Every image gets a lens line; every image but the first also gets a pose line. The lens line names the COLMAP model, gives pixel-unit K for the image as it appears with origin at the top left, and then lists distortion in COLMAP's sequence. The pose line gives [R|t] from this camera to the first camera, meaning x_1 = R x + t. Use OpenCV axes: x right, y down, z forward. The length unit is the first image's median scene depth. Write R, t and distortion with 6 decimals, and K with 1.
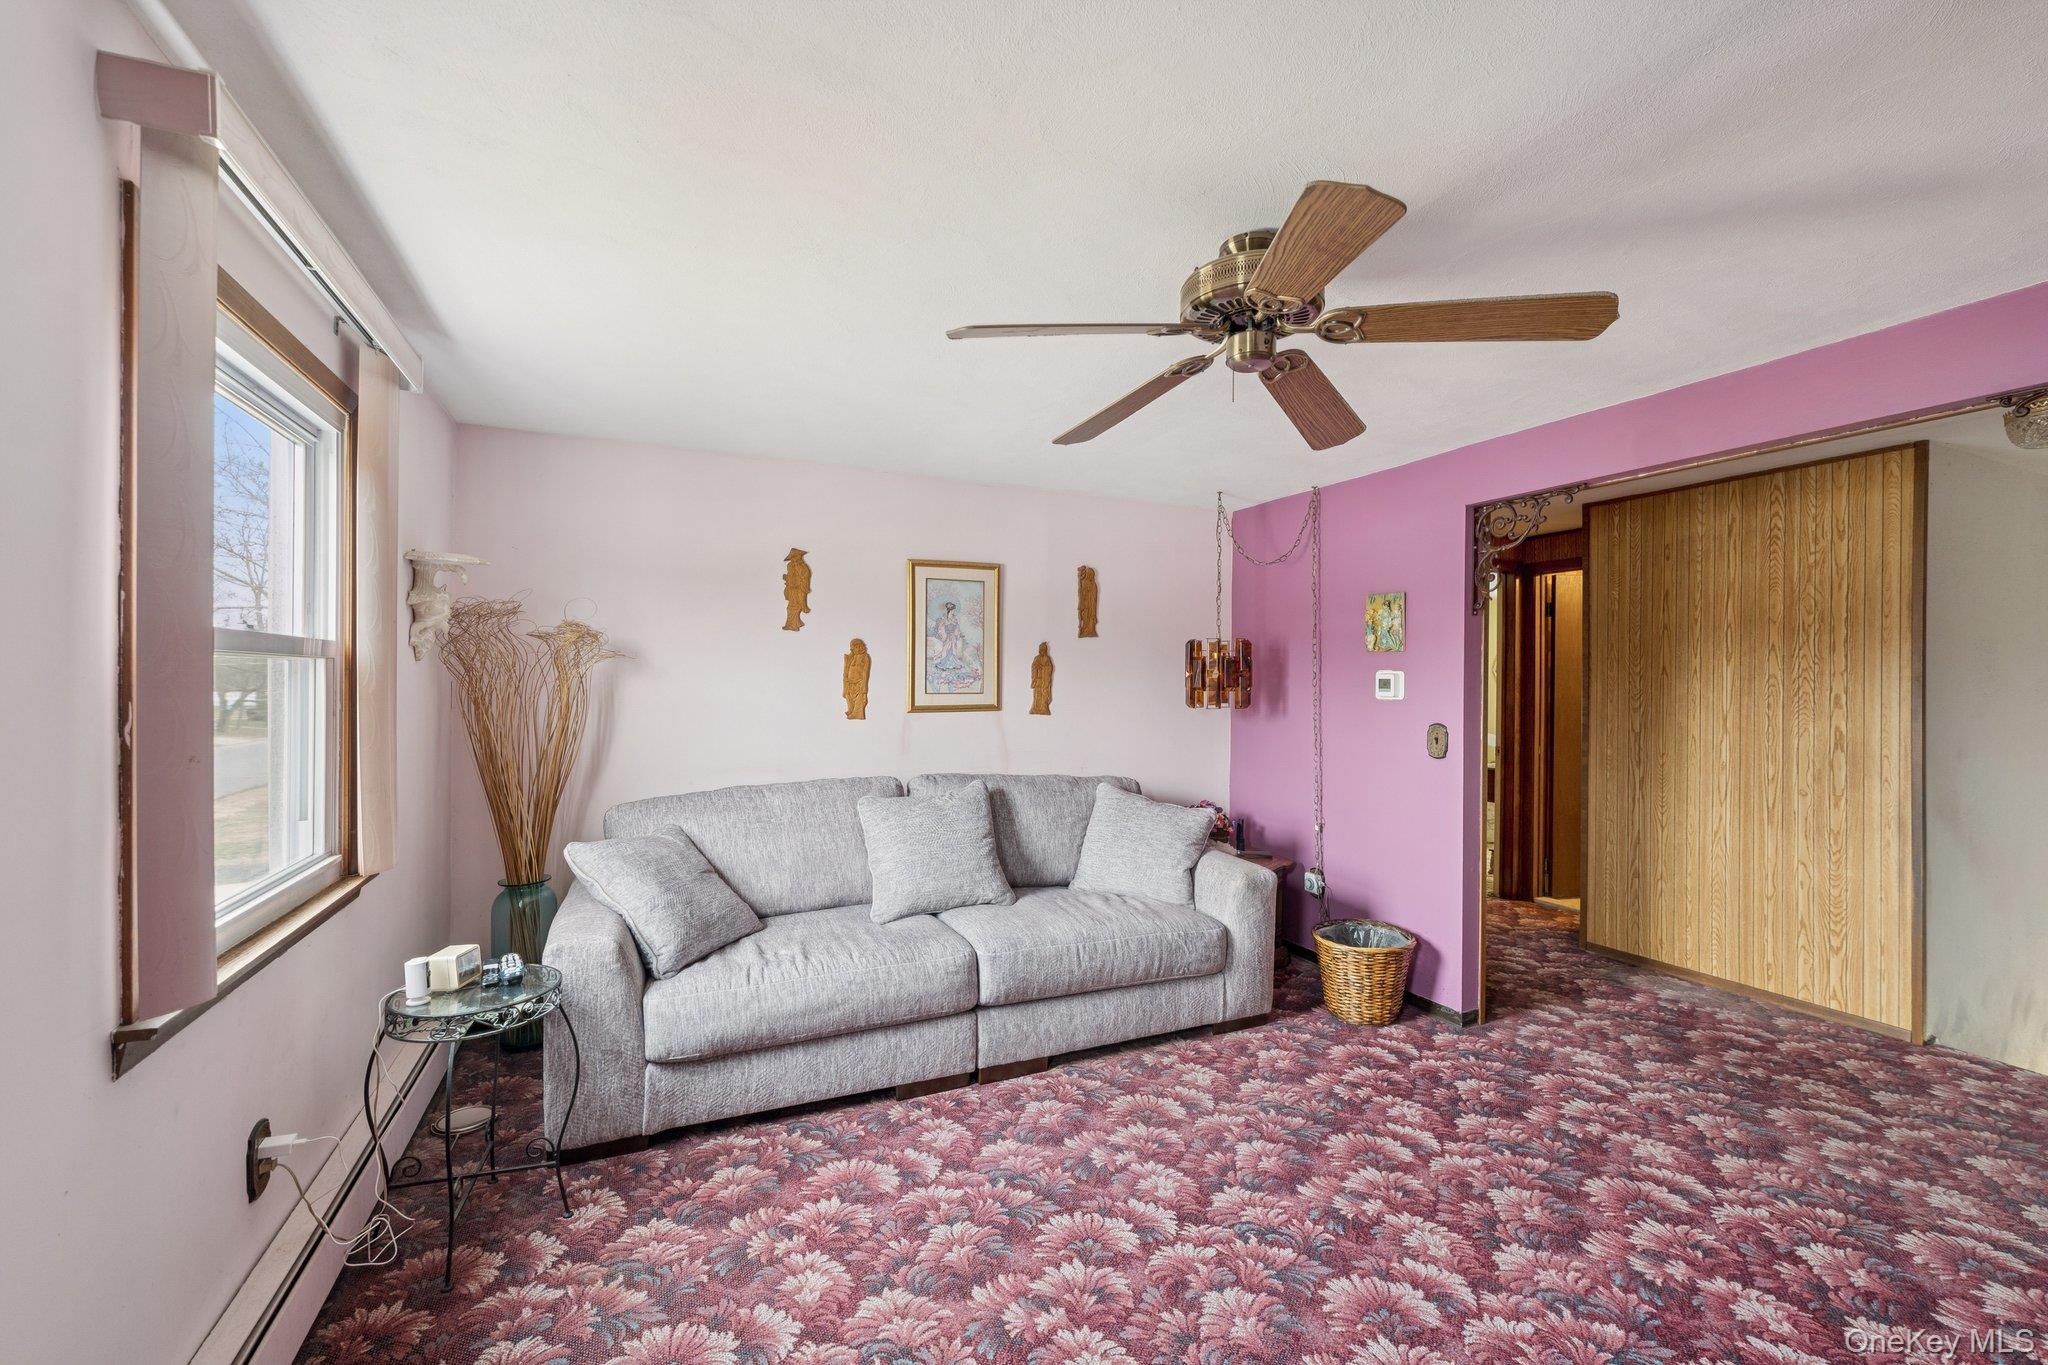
lens RADIAL K [[825.8, 0, 1024.0], [0, 825.8, 682.5], [0, 0, 1]] dist [0.001133, 0.000266]
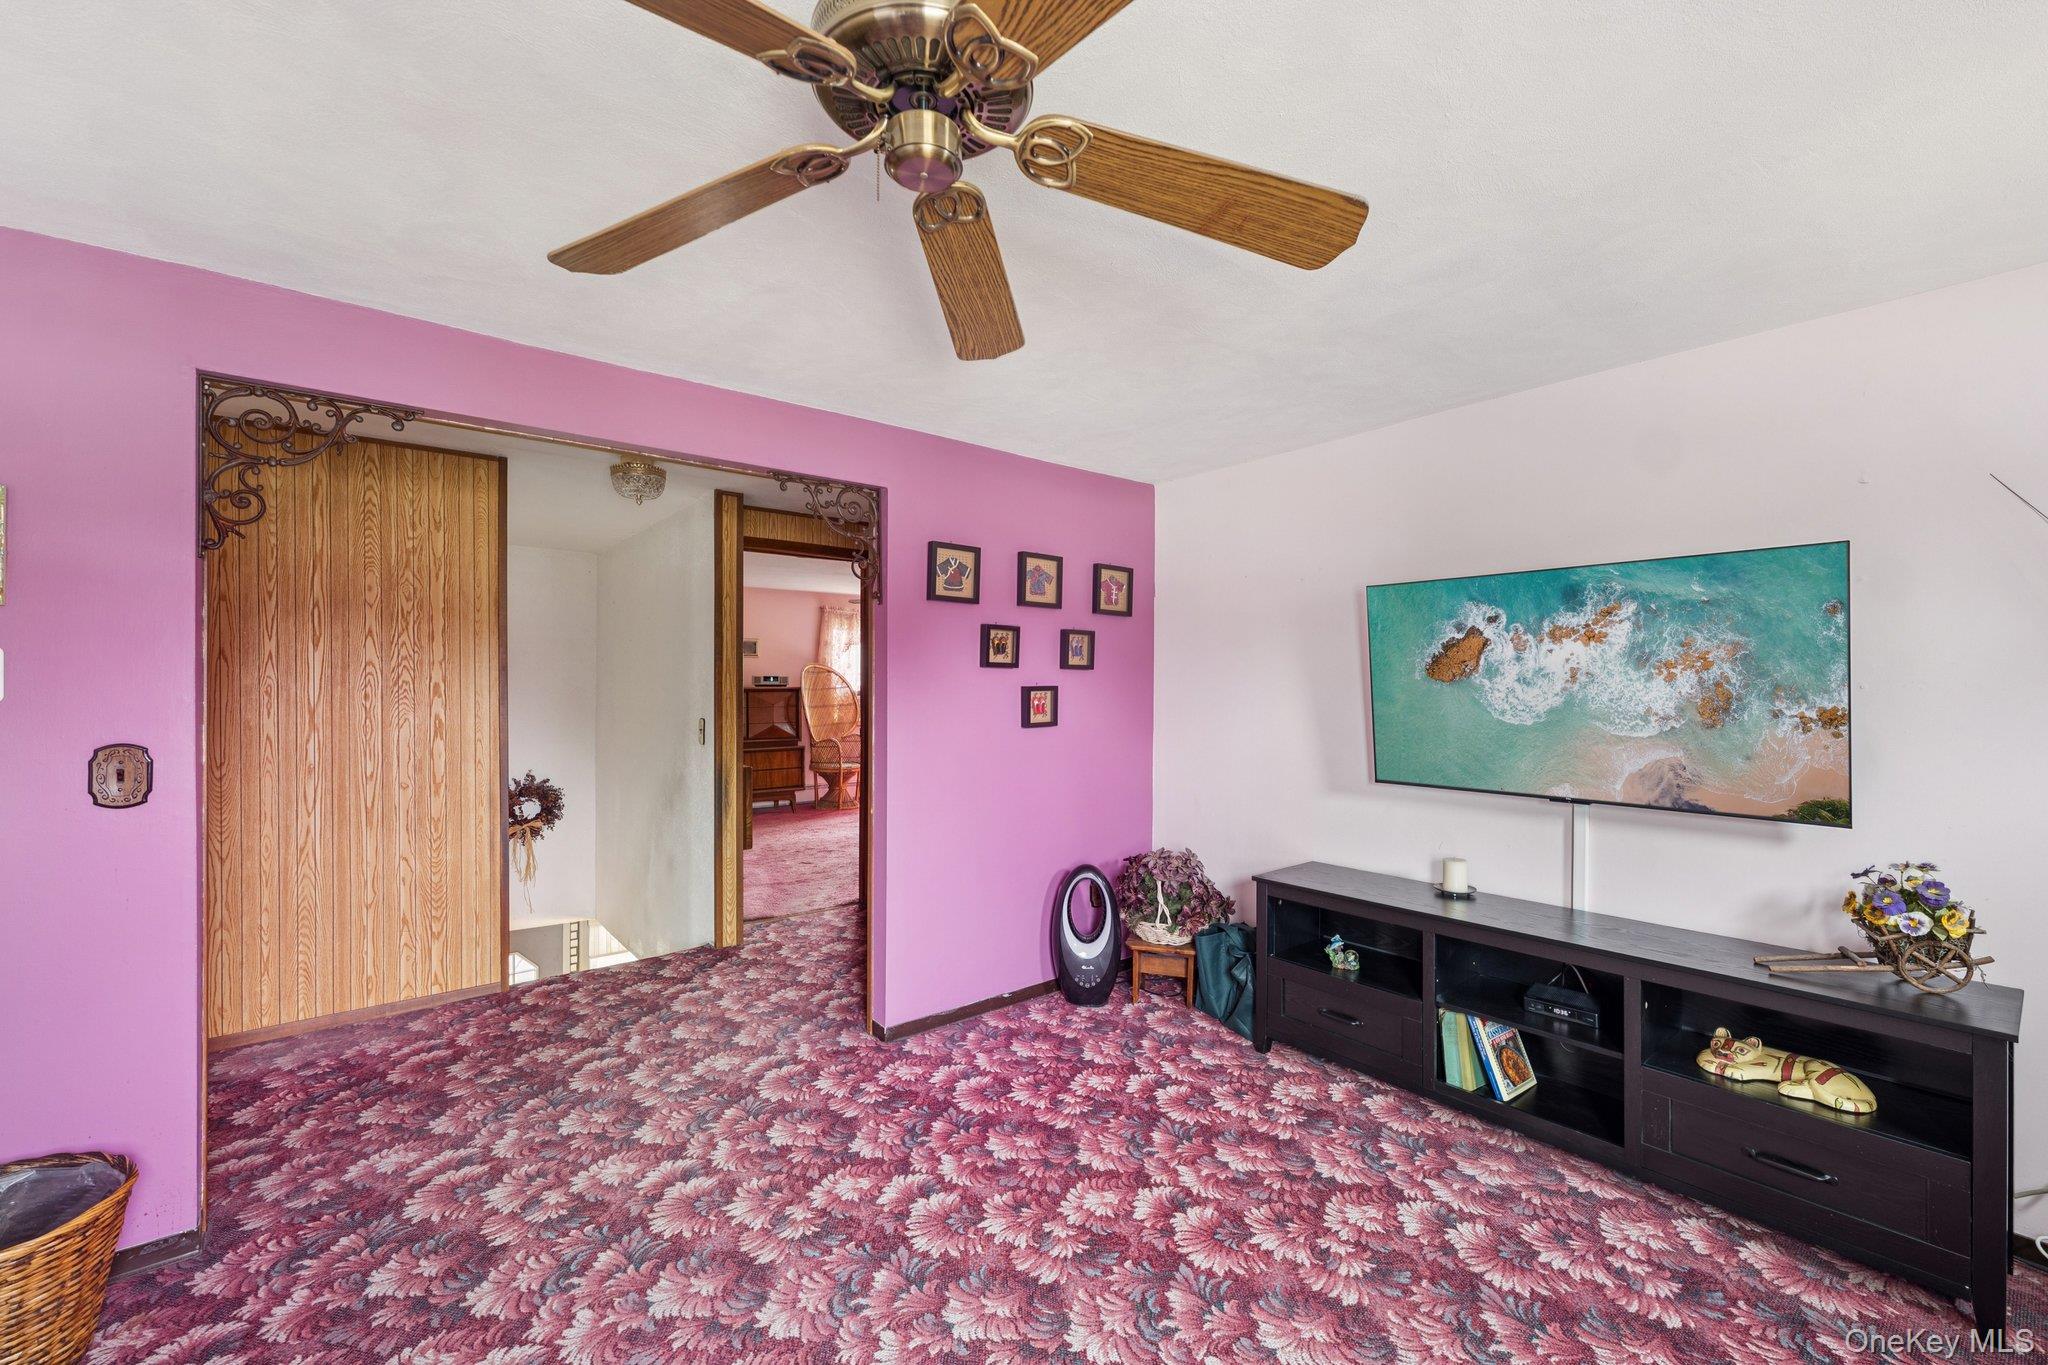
lens RADIAL K [[844.5, 0, 1027.2], [0, 844.5, 685.6], [0, 0, 1]] dist [0.000144, 0.002708]
pose [[-0.261800, -0.015898, 0.964991, -0.191826], [-0.007759, 0.999867, 0.014368, -0.002841], [-0.965091, -0.003725, -0.261888, 0.539810]]
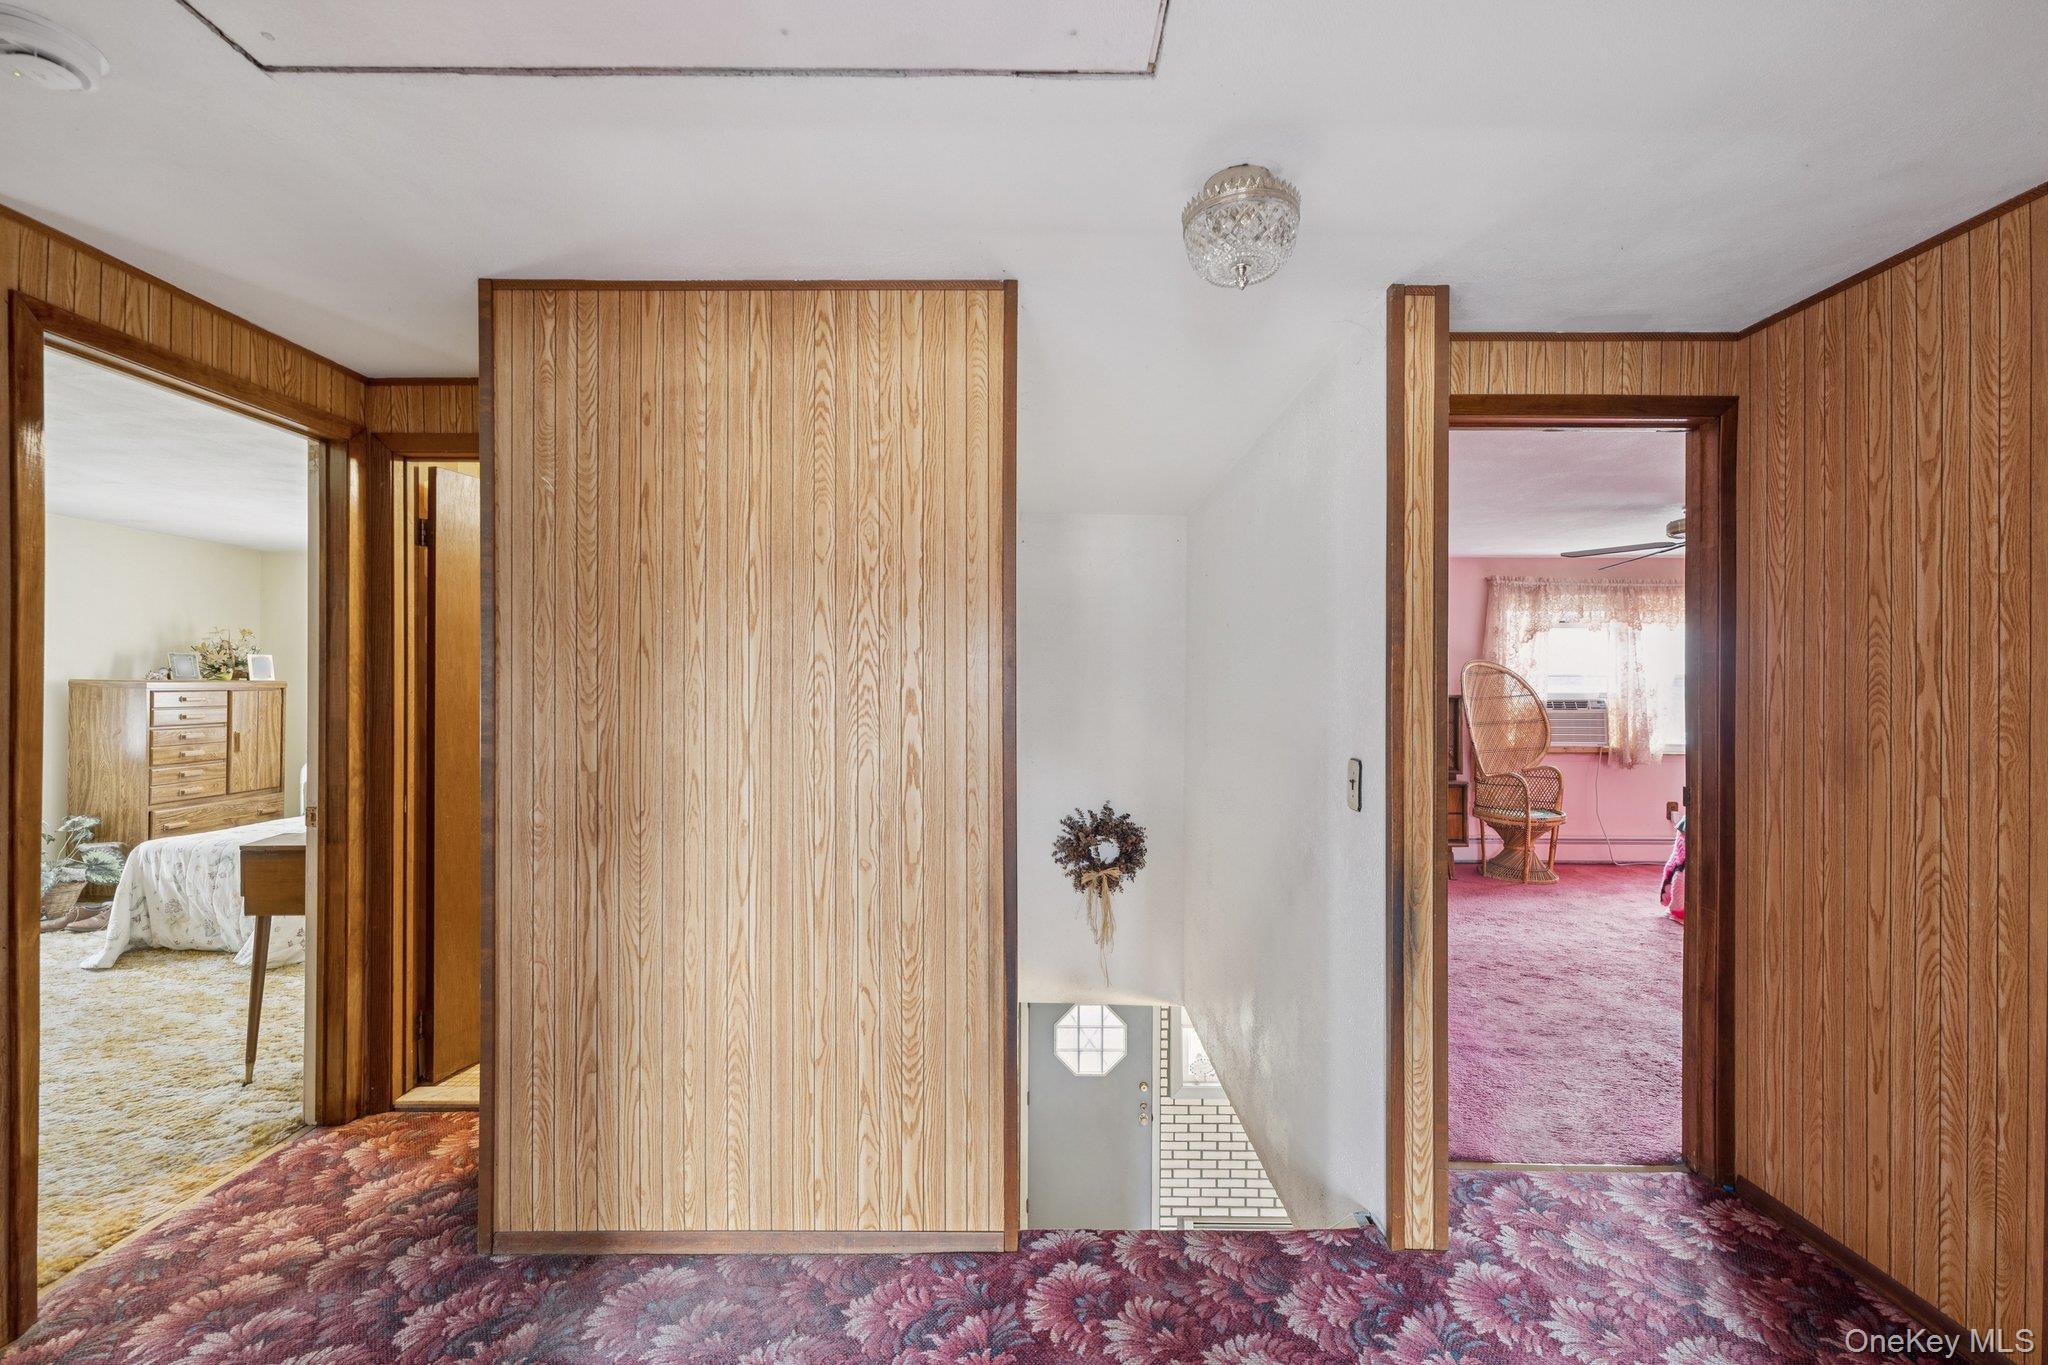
lens RADIAL K [[844.5, 0, 1027.2], [0, 844.5, 685.6], [0, 0, 1]] dist [0.000144, 0.002708]
pose [[0.400671, -0.010400, 0.916163, 0.444869], [-0.000602, 0.999932, 0.011614, 0.004236], [-0.916222, -0.005205, 0.400638, 0.646769]]
